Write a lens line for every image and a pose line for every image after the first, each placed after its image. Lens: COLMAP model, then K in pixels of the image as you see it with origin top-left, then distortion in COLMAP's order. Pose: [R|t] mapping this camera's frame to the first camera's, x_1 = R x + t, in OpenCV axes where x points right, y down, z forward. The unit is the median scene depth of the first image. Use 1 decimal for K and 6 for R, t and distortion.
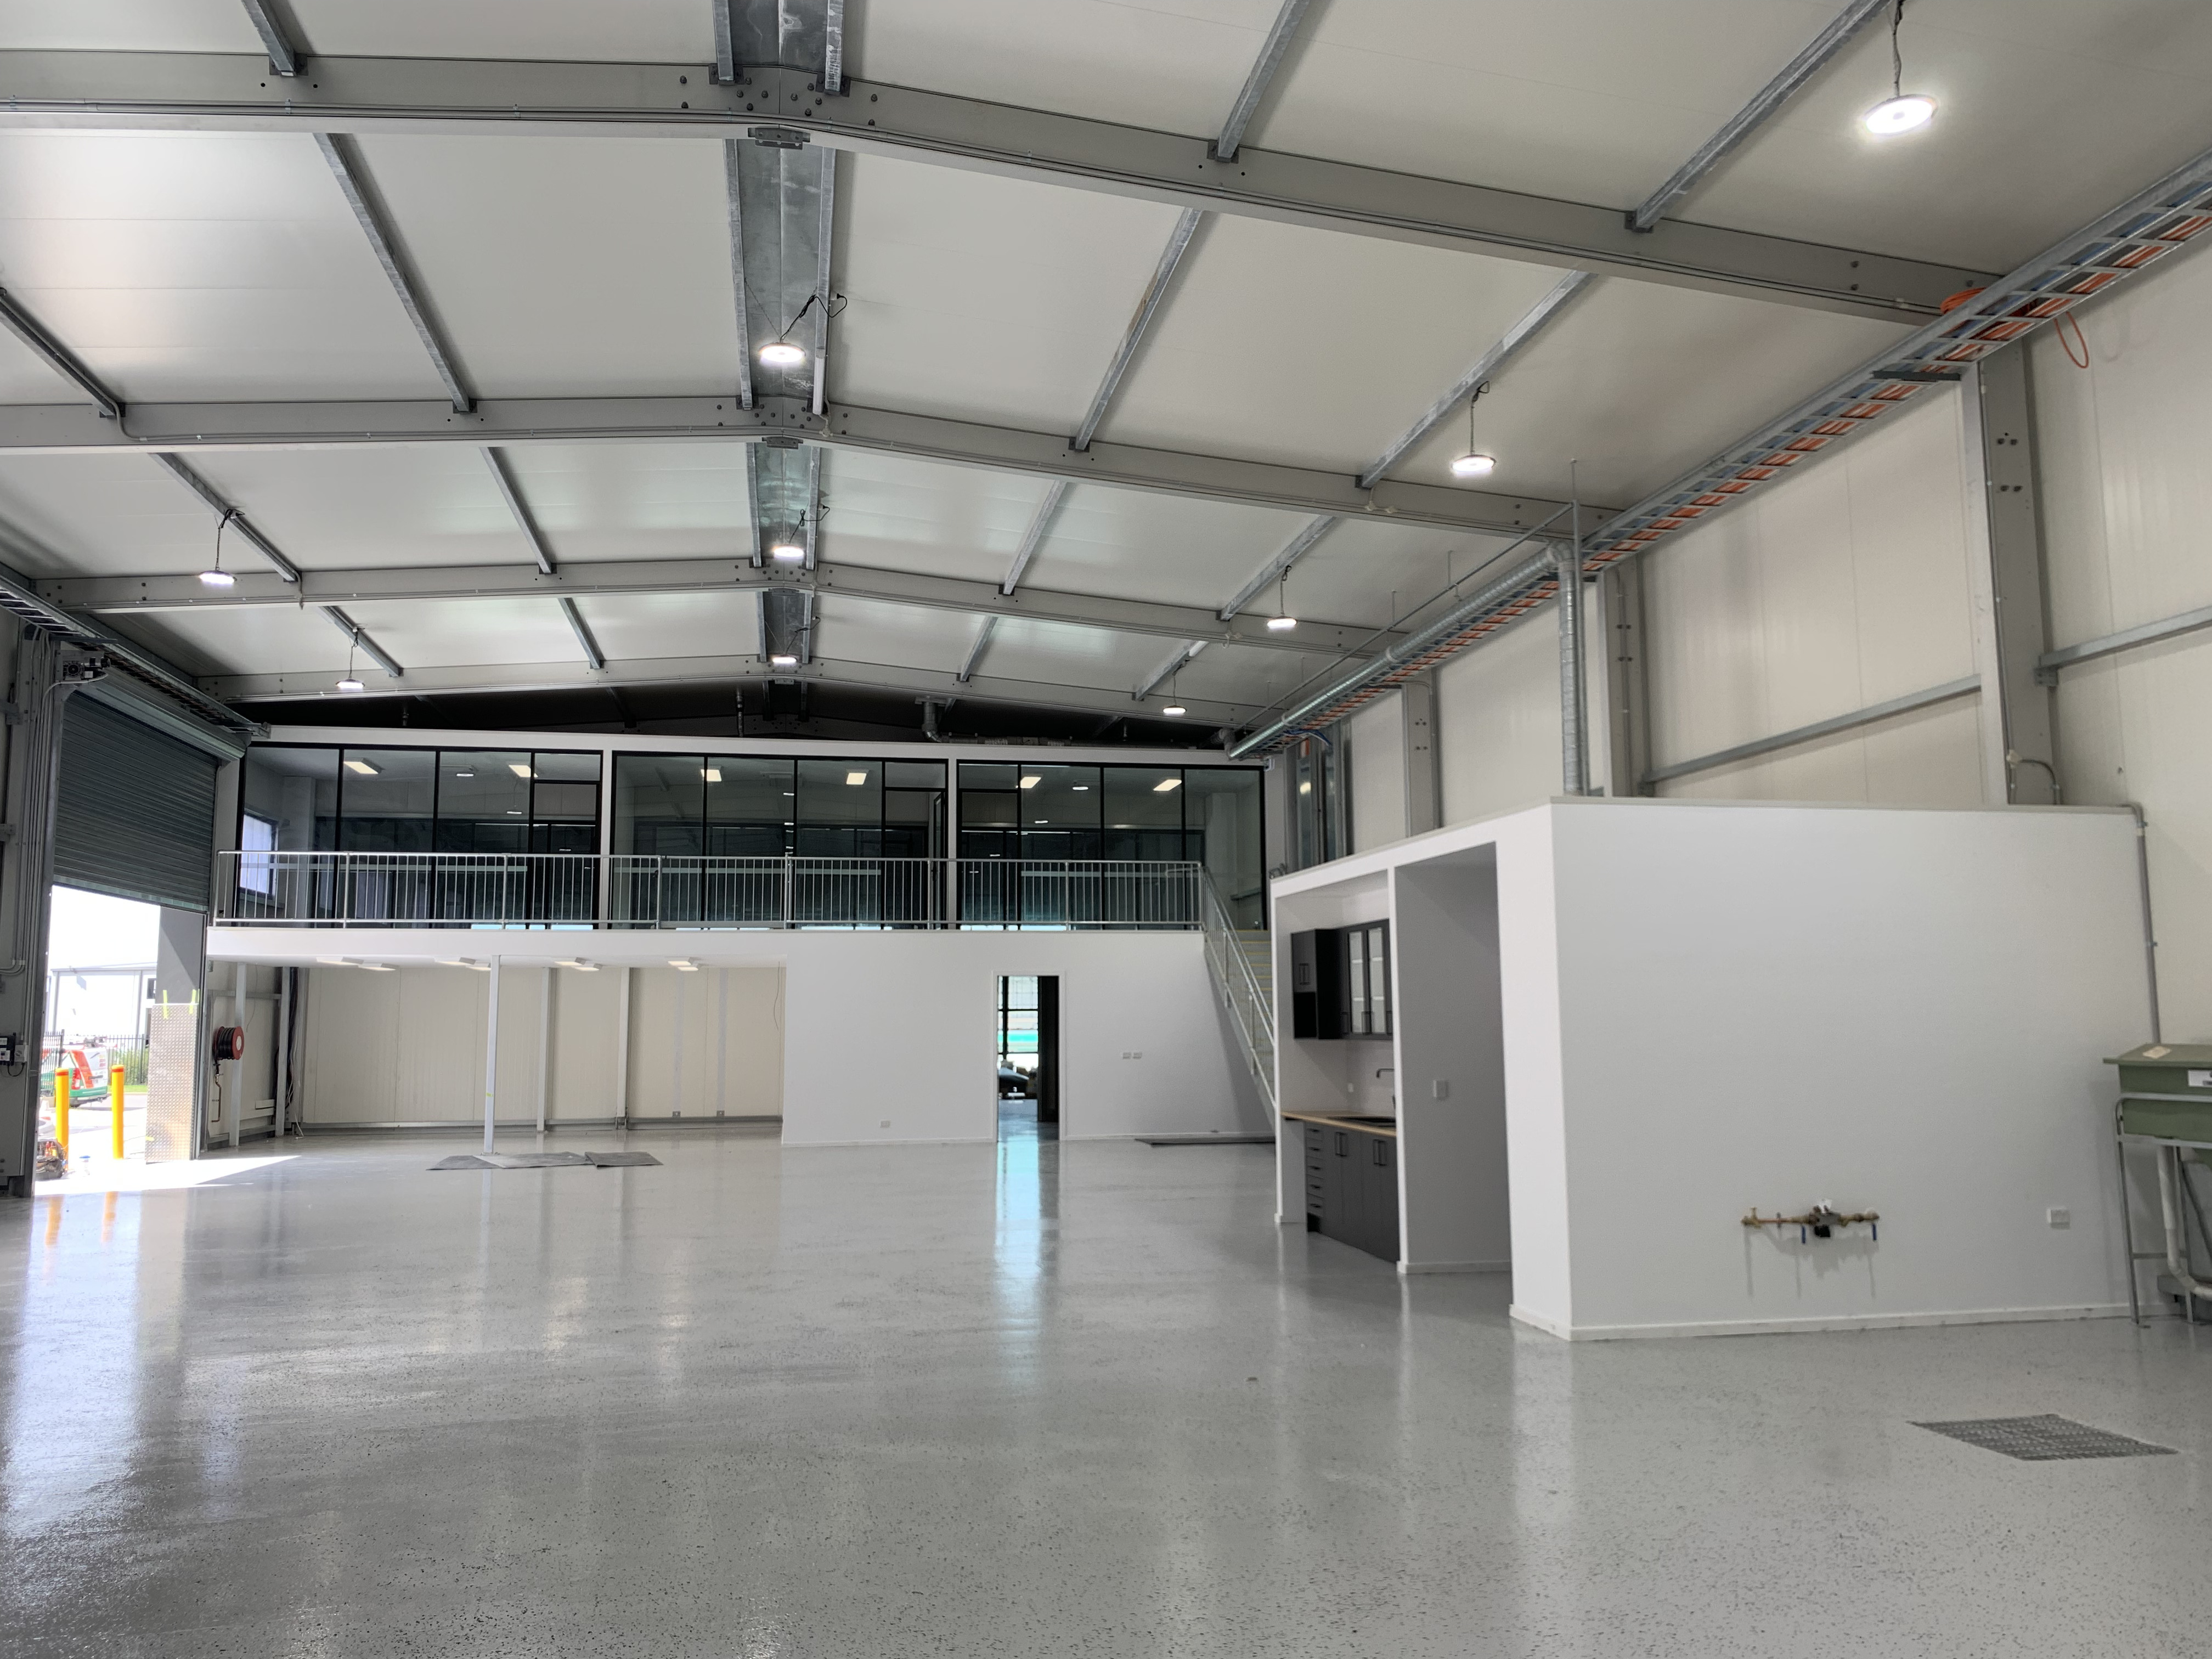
lens RADIAL K [[1656.3, 0, 1106.0], [0, 1656.3, 829.5], [0, 0, 1]] dist [0.090459, -0.190692]
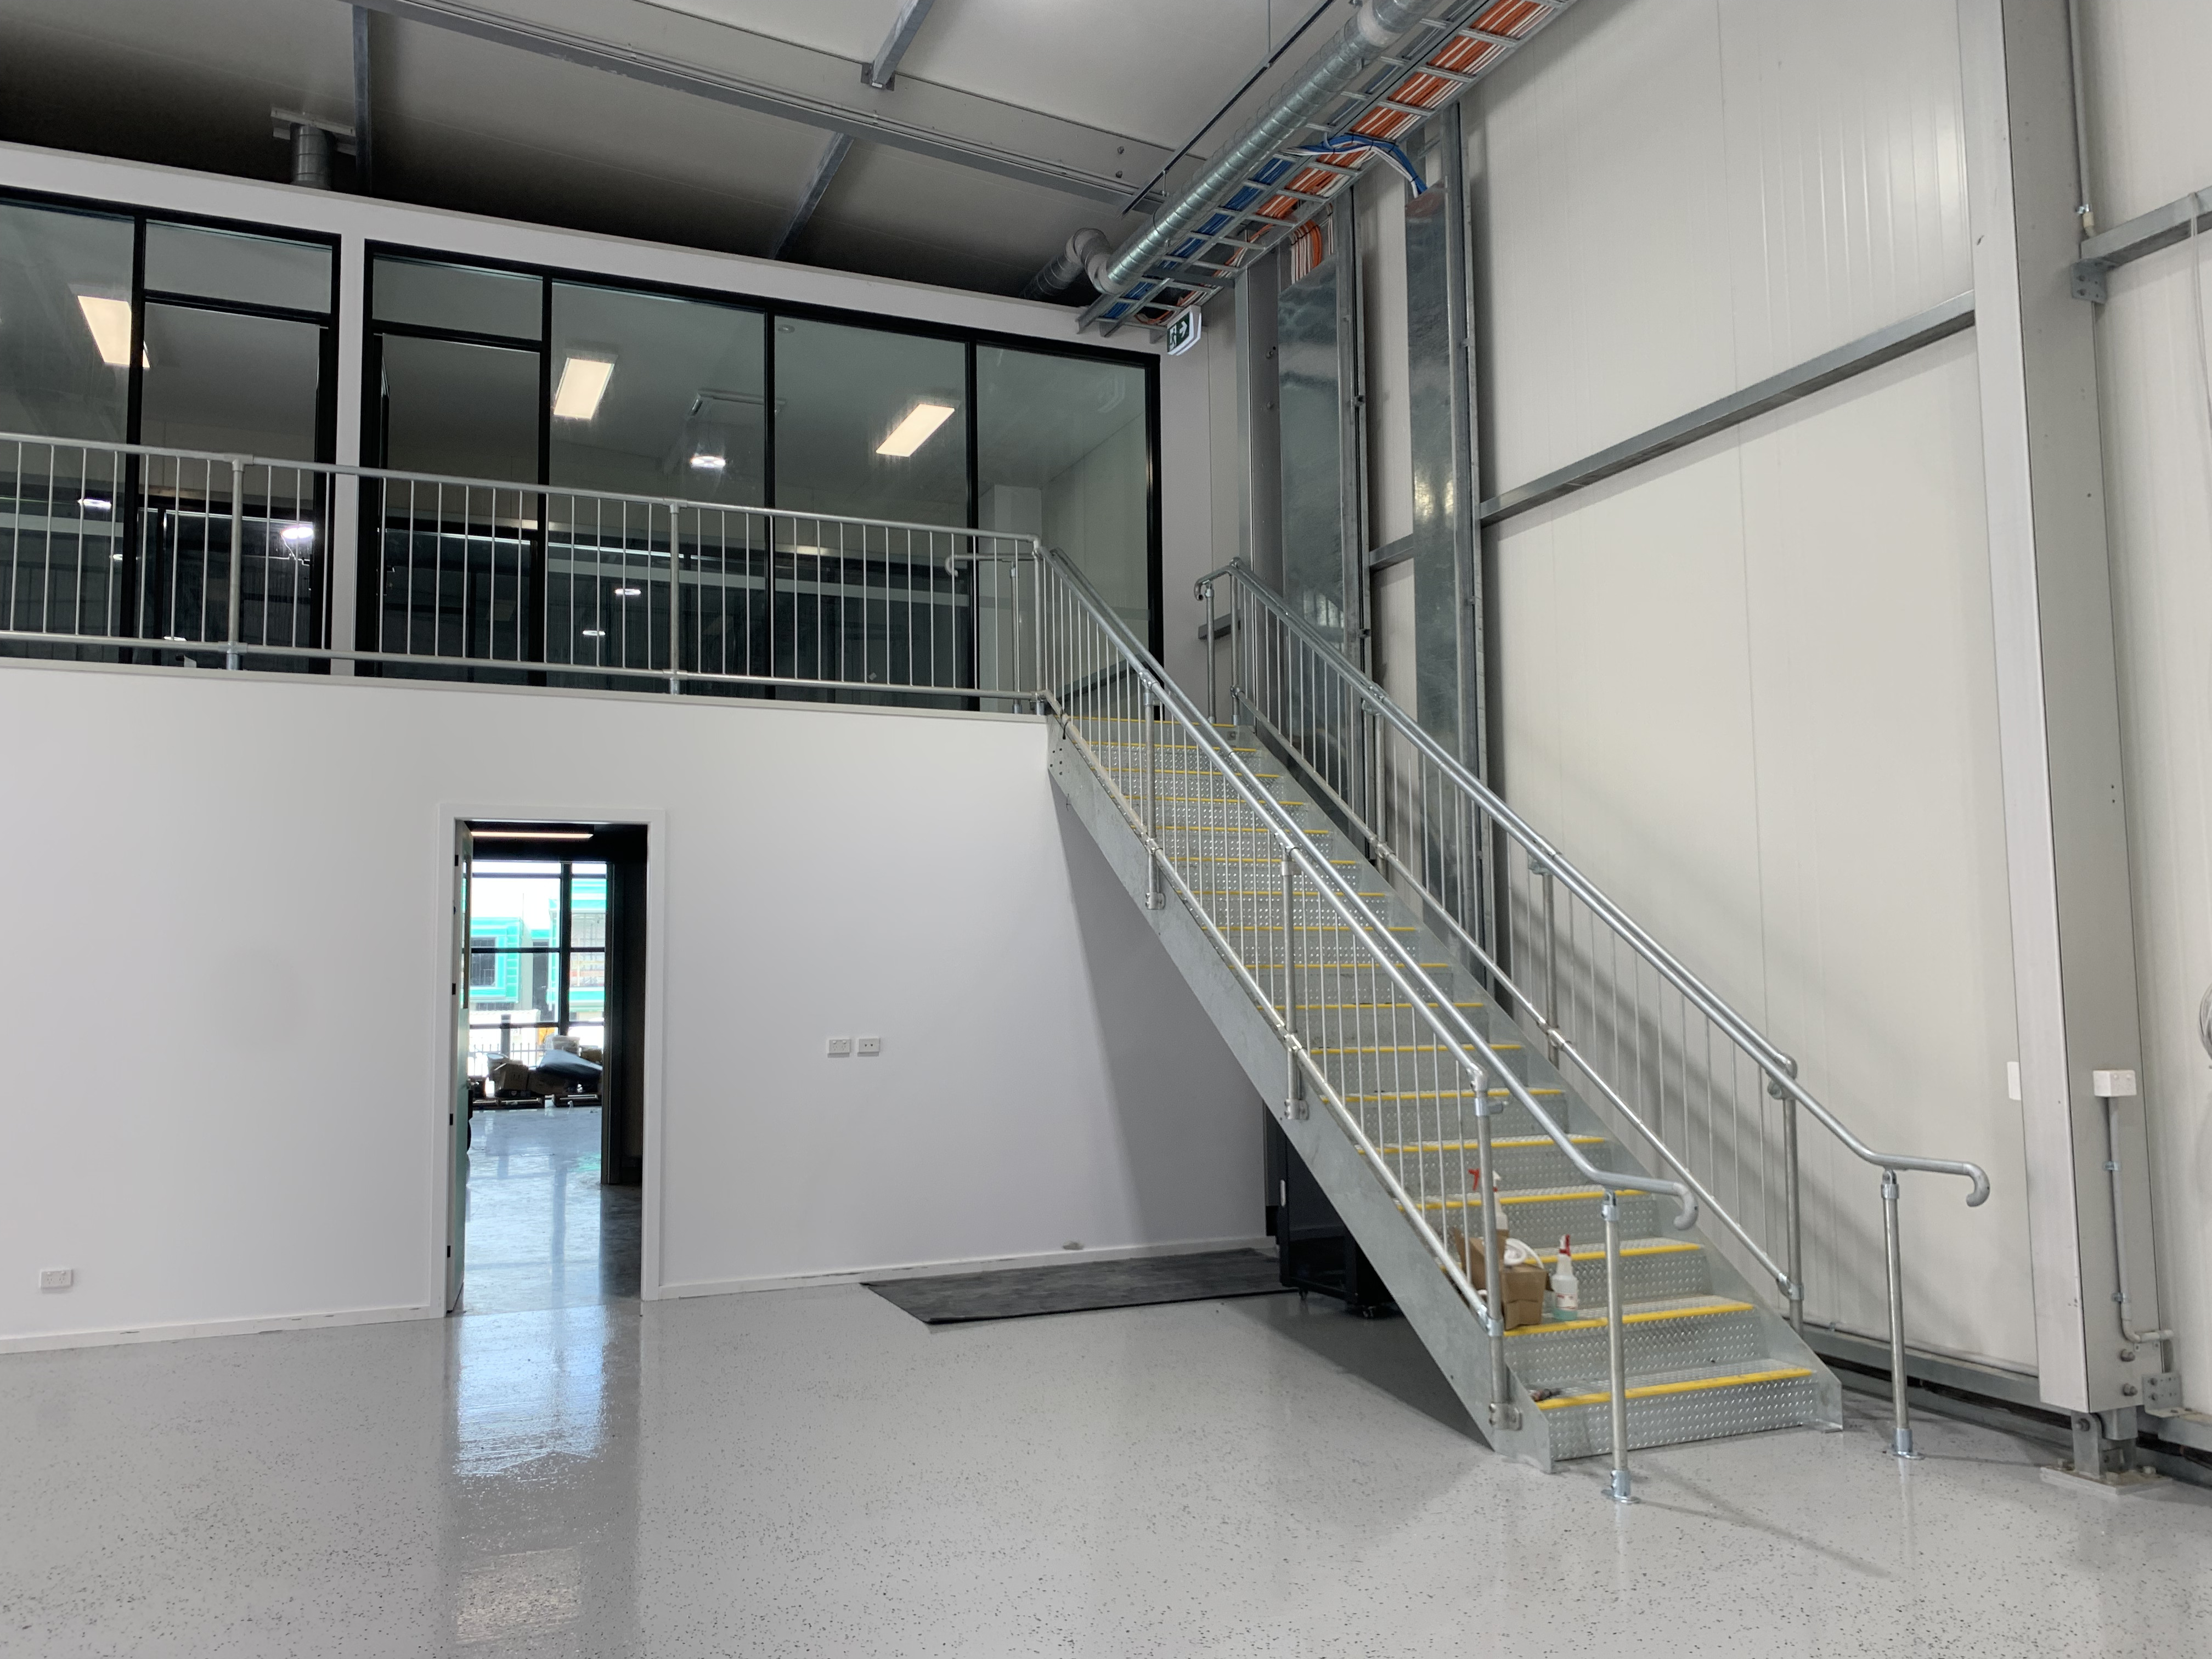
lens RADIAL K [[1686.0, 0, 1096.0], [0, 1686.0, 825.9], [0, 0, 1]] dist [0.008606, -0.004343]
pose [[0.975925, 0.015168, 0.217577, -0.013605], [-0.020977, 0.999482, 0.024412, 0.077552], [-0.217093, -0.028389, 0.975738, 0.628949]]
